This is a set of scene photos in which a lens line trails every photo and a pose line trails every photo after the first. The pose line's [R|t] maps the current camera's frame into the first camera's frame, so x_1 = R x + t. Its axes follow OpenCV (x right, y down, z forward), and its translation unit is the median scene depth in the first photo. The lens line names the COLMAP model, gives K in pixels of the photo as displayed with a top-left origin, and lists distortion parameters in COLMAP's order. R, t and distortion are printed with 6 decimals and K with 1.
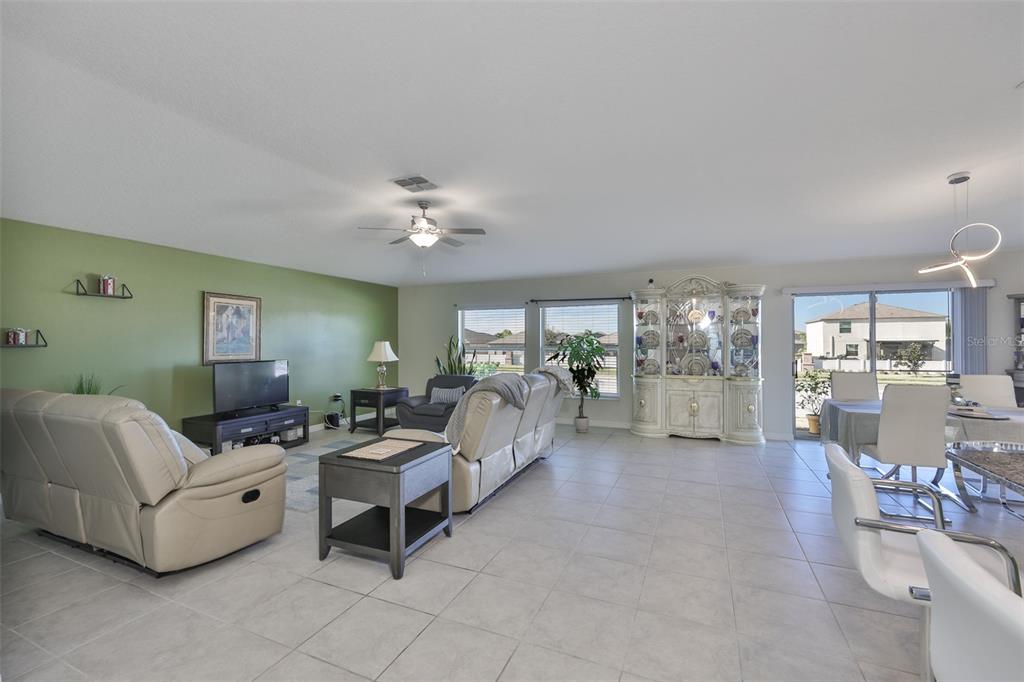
lens RADIAL K [[435.6, 0, 510.6], [0, 435.6, 337.1], [0, 0, 1]] dist [-0.003075, 0.000605]
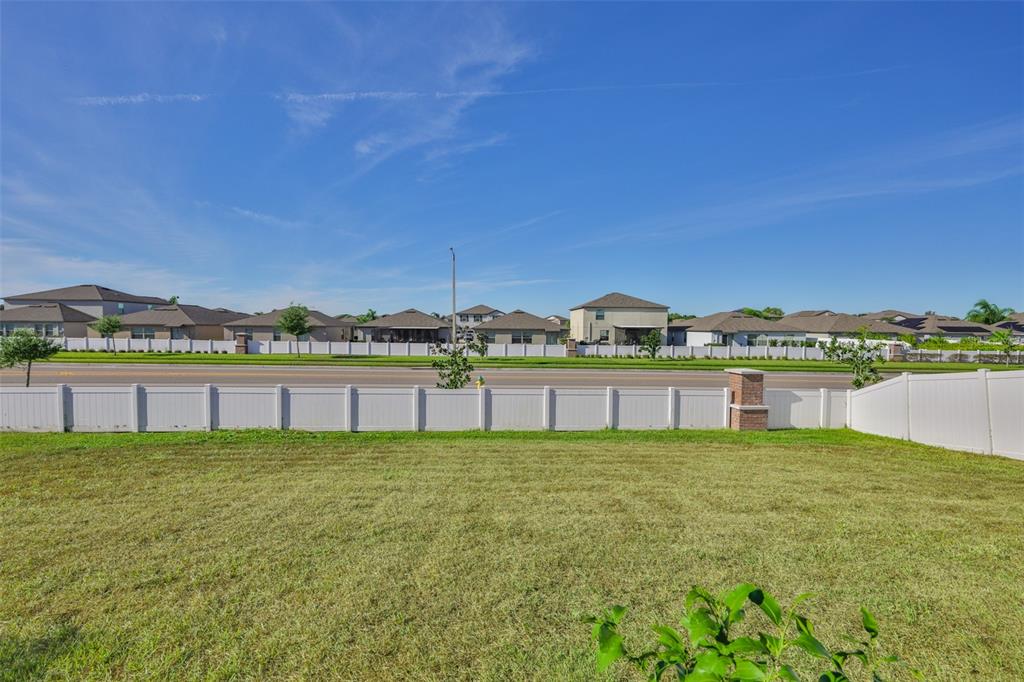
lens RADIAL K [[435.6, 0, 513.3], [0, 435.6, 339.9], [0, 0, 1]] dist [-0.003075, 0.000605]
pose [[0.891697, -0.002408, 0.452627, 0.076083], [-0.017674, 0.999038, 0.040134, 0.000668], [-0.452288, -0.043787, 0.890796, 0.118088]]
